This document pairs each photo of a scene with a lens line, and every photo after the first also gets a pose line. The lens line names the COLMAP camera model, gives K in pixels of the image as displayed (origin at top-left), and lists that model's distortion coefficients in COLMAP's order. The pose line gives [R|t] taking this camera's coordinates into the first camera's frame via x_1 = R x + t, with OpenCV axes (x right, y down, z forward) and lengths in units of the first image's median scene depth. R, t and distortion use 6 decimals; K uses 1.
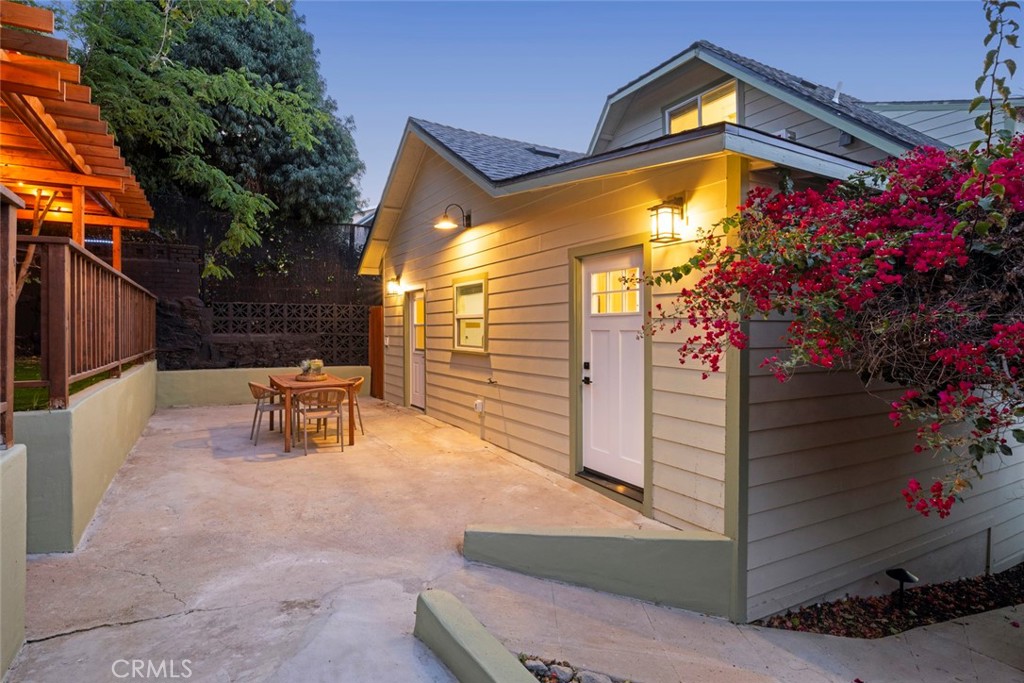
lens RADIAL K [[523.3, 0, 495.5], [0, 523.3, 336.7], [0, 0, 1]] dist [-0.000505, 0.000579]
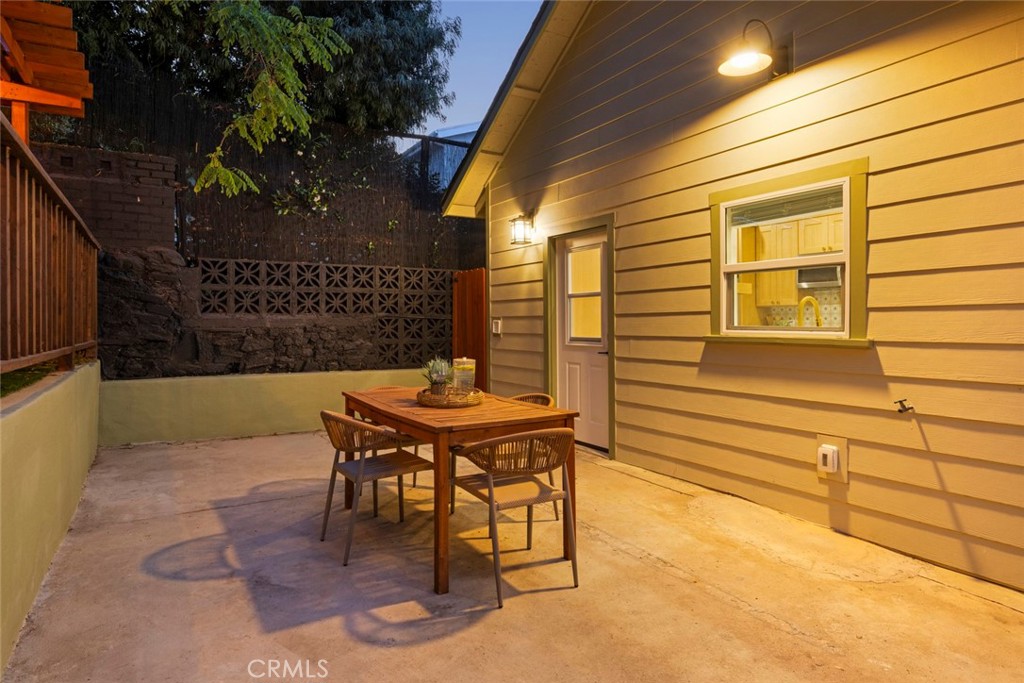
lens RADIAL K [[602.6, 0, 515.0], [0, 602.6, 332.3], [0, 0, 1]] dist [0.001742, -0.000268]
pose [[0.999513, -0.003912, 0.030961, -0.227013], [0.003858, 0.999991, 0.001806, 0.015041], [-0.030967, -0.001685, 0.999519, 0.346993]]
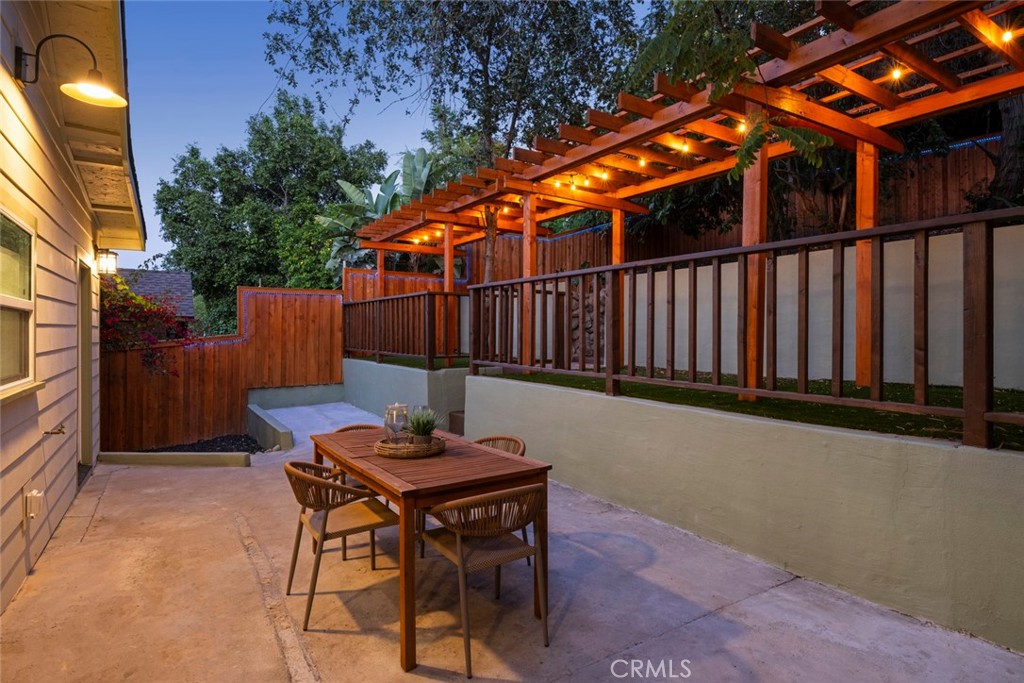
lens RADIAL K [[523.3, 0, 486.5], [0, 523.3, 337.5], [0, 0, 1]] dist [-0.000505, 0.000579]
pose [[-0.999325, 0.000404, -0.036741, -0.291114], [-0.000526, 0.999680, 0.025303, -0.017045], [0.036739, 0.025306, -0.999004, 1.045608]]
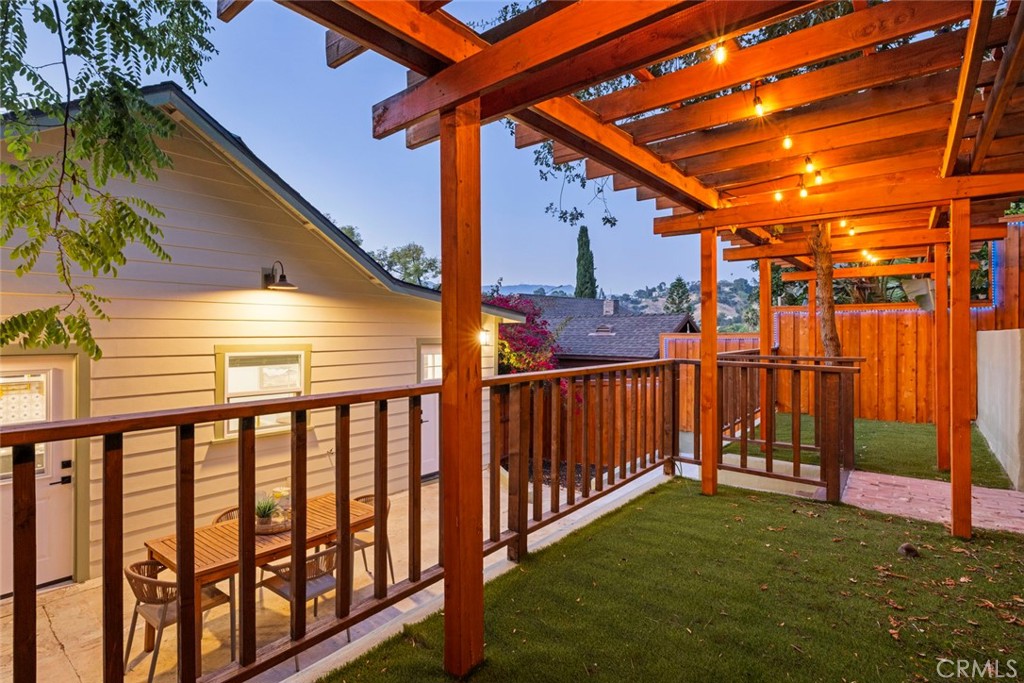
lens RADIAL K [[511.9, 0, 509.0], [0, 511.9, 336.3], [0, 0, 1]] dist [-0.001158, -0.000282]
pose [[-0.380081, -0.001753, 0.924952, -0.721079], [0.013054, 0.999888, 0.007259, -0.096920], [-0.924861, 0.014833, -0.380015, 0.706580]]
